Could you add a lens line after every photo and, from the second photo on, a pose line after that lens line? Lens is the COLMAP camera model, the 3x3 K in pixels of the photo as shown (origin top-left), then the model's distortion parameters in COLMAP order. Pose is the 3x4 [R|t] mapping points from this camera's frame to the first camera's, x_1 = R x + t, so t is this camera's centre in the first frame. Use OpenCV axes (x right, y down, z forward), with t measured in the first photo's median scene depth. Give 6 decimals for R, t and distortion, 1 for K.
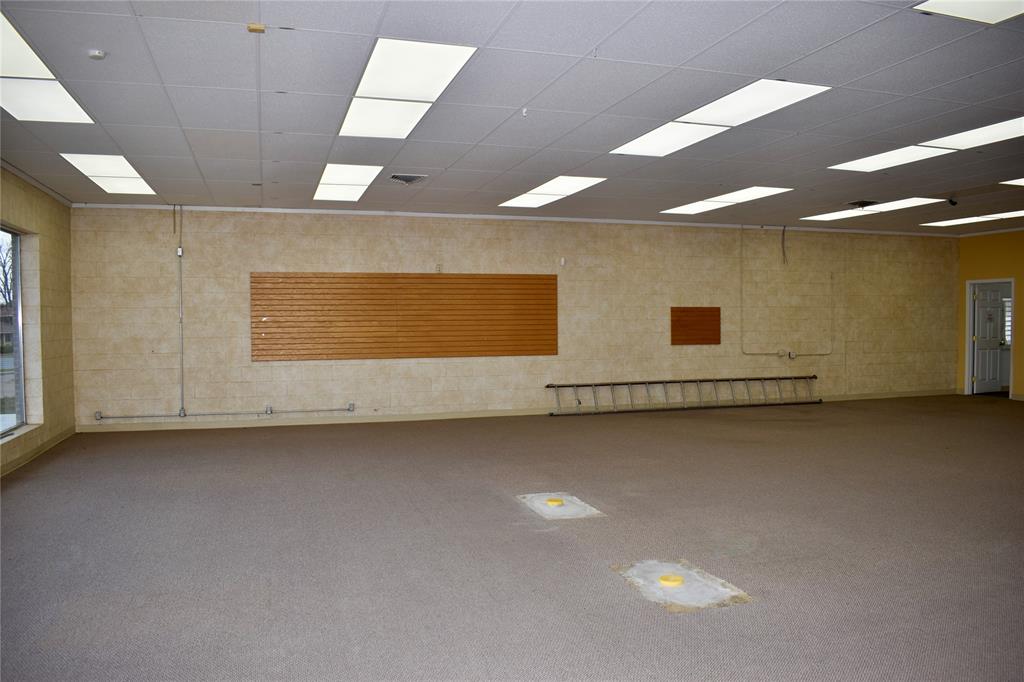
lens RADIAL K [[798.8, 0, 510.5], [0, 798.8, 345.4], [0, 0, 1]] dist [-0.083853, -0.002653]
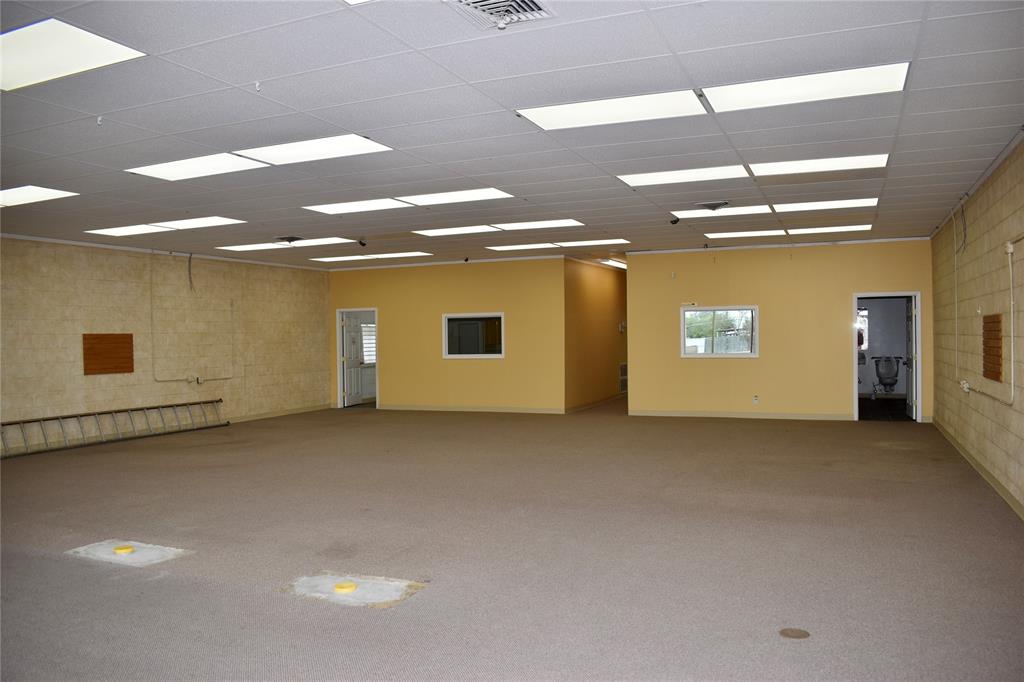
lens RADIAL K [[798.8, 0, 509.0], [0, 798.8, 342.4], [0, 0, 1]] dist [-0.083853, -0.002653]
pose [[0.656085, -0.011335, 0.754602, -0.159060], [0.037670, 0.999133, -0.017743, -0.003781], [-0.753746, 0.040067, 0.655943, 0.036324]]
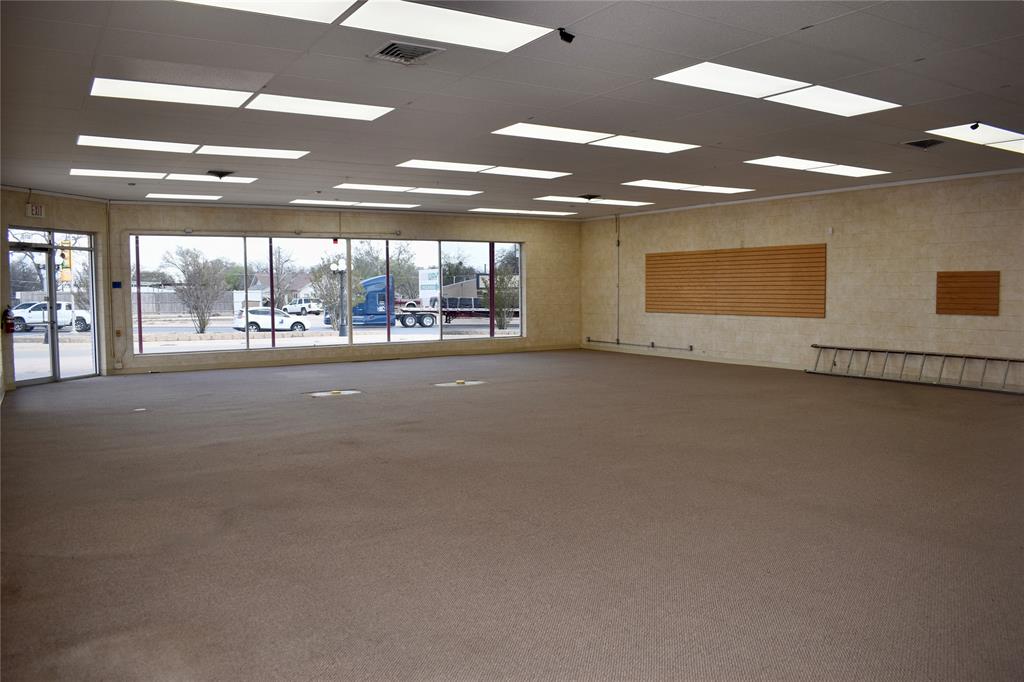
lens RADIAL K [[798.8, 0, 511.5], [0, 798.8, 333.8], [0, 0, 1]] dist [-0.083853, -0.002653]
pose [[0.241303, 0.063577, -0.968365, 0.964452], [-0.018084, 0.997973, 0.061015, -0.023652], [0.970281, 0.002789, 0.241964, 0.325156]]
